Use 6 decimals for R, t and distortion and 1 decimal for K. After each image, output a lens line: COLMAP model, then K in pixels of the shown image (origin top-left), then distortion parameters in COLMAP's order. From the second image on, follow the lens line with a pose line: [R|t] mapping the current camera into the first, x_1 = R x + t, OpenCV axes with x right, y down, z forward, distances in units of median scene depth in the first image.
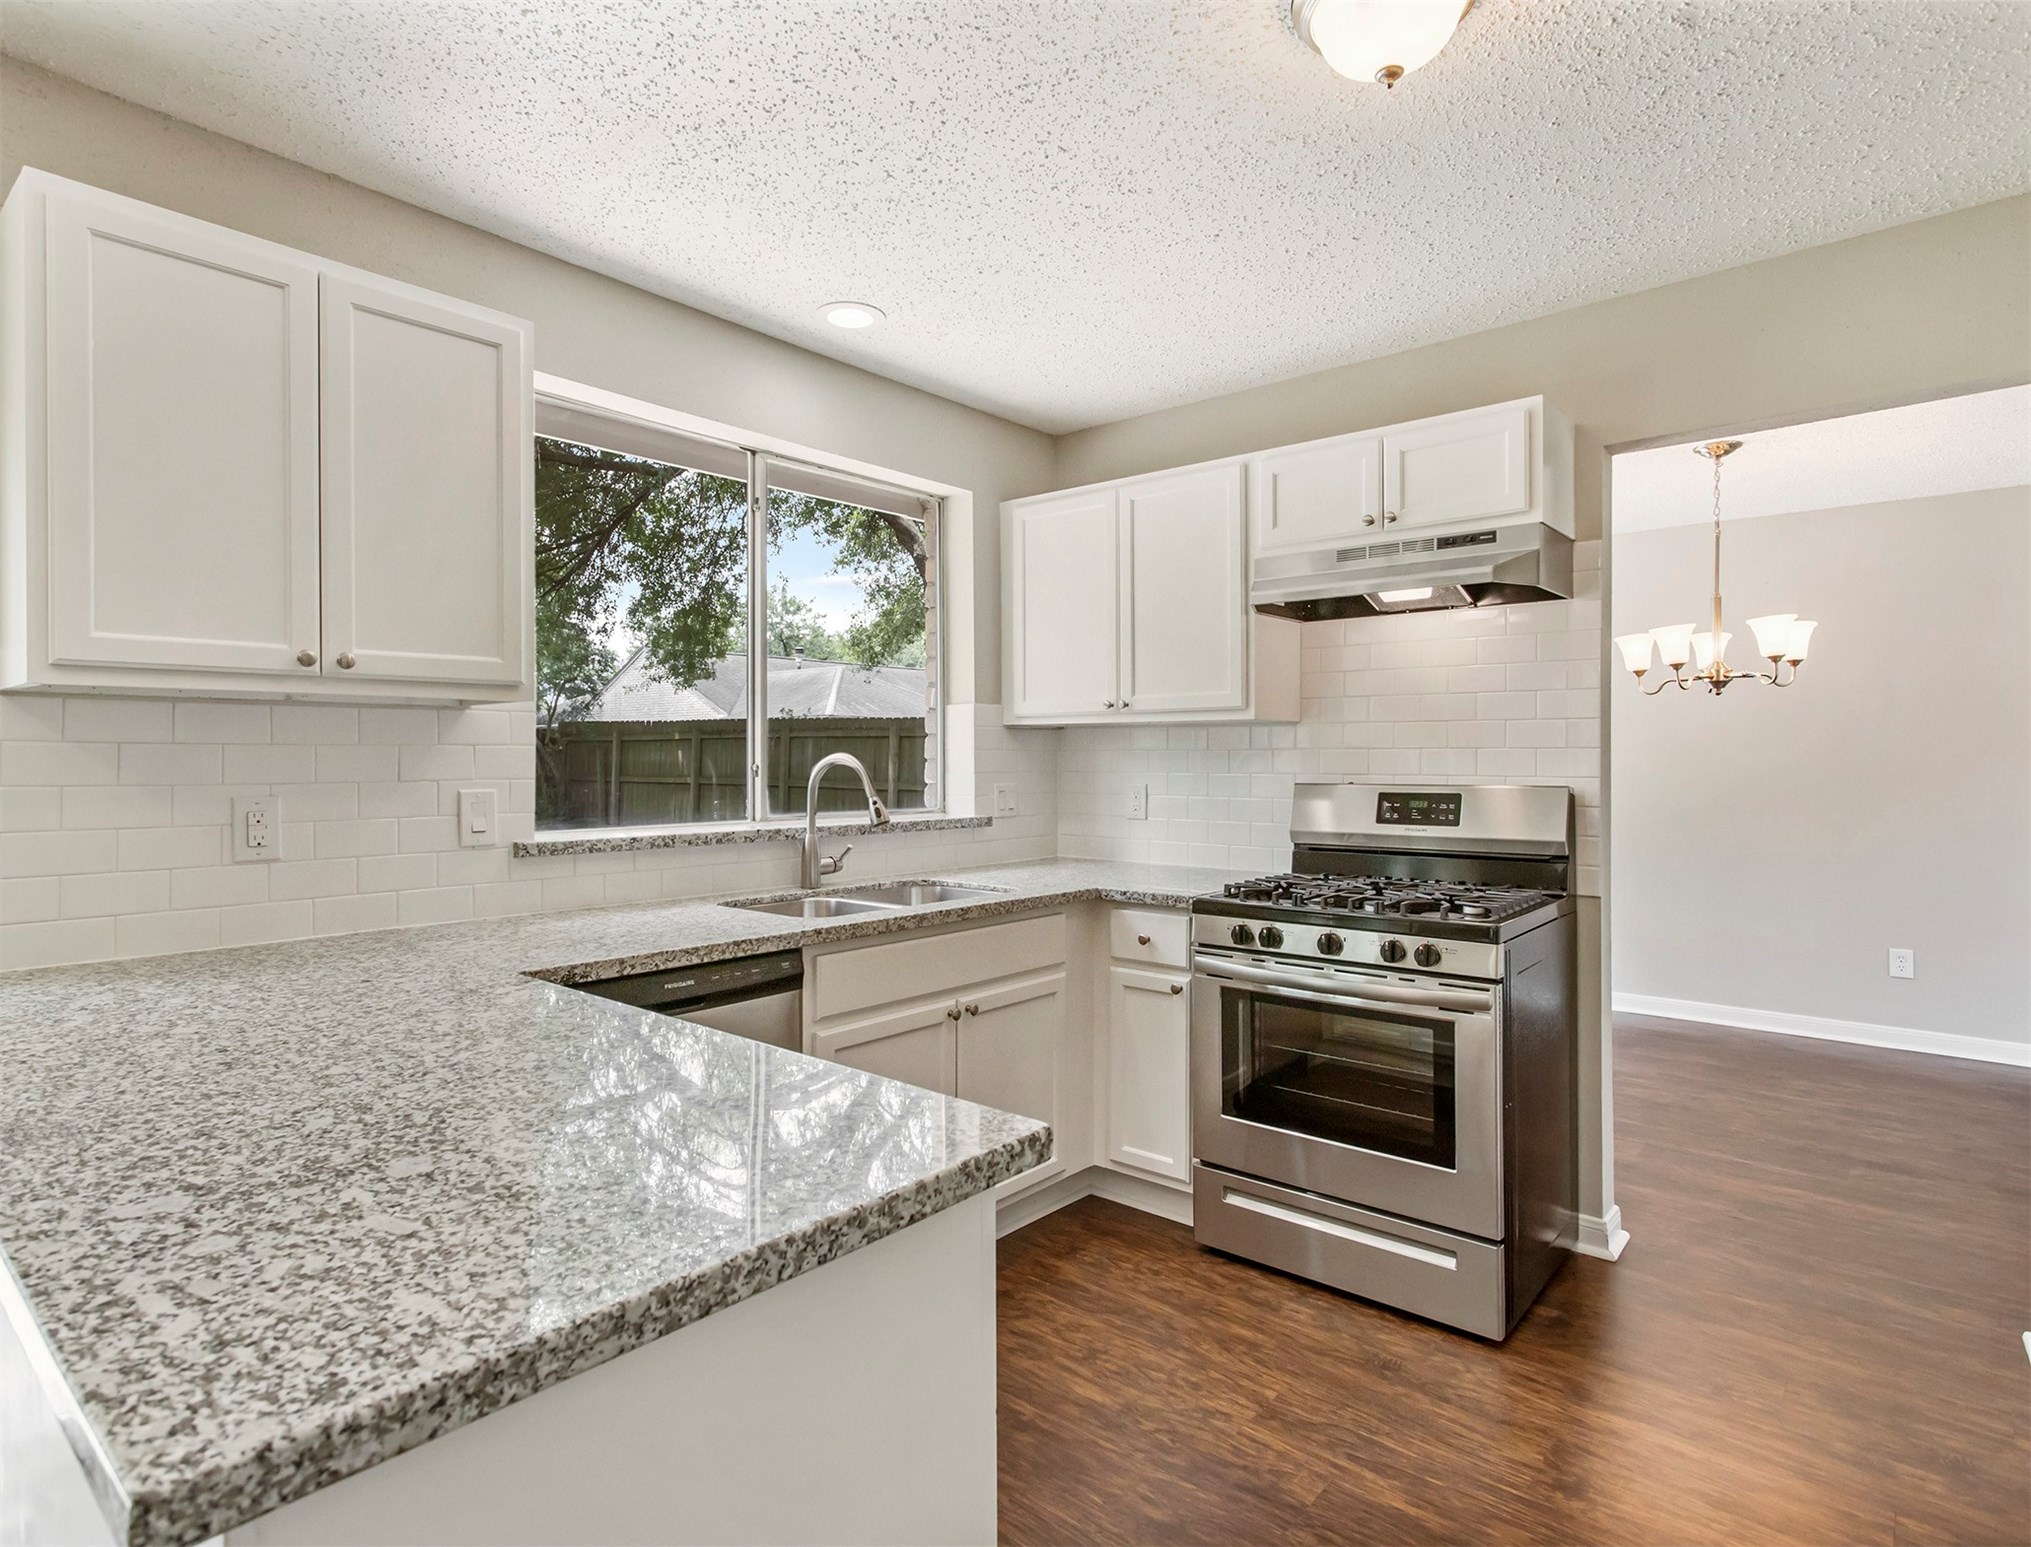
lens RADIAL K [[1071.6, 0, 1015.5], [0, 1071.6, 773.5], [0, 0, 1]] dist [-0.003861, 0.000740]
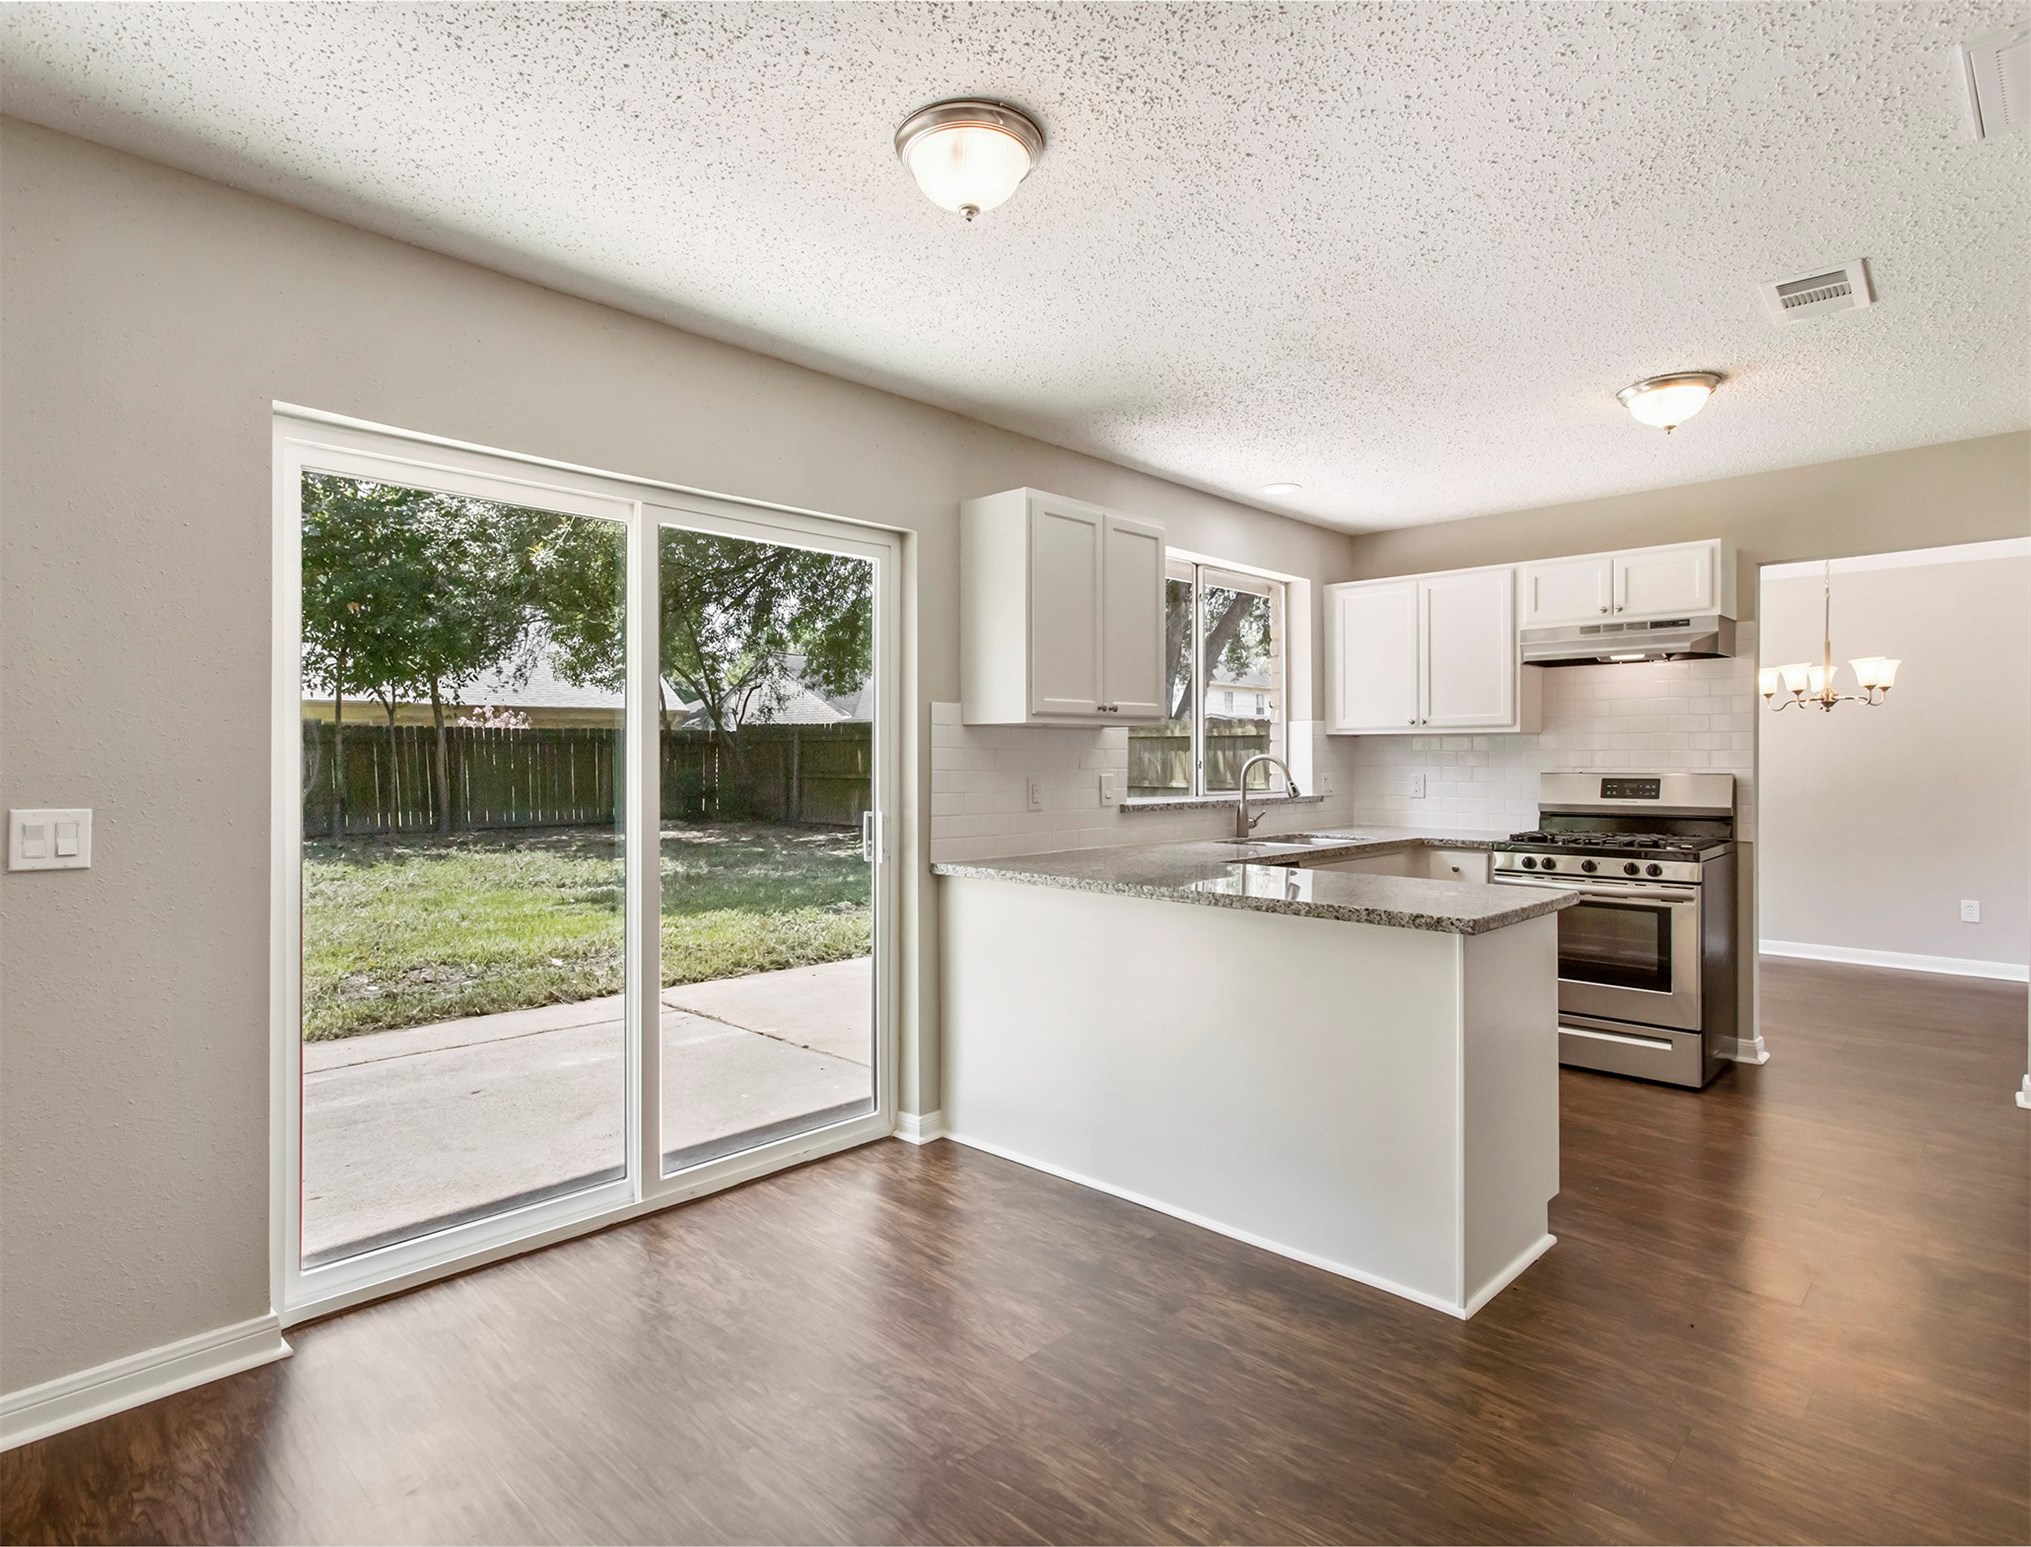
lens RADIAL K [[1088.8, 0, 991.4], [0, 1088.8, 778.8], [0, 0, 1]] dist [-0.001694, -0.000002]
pose [[0.997654, 0.000252, -0.068459, -0.460890], [0.000099, 0.999987, 0.005123, 0.010558], [0.068460, -0.005118, 0.997641, -0.676930]]
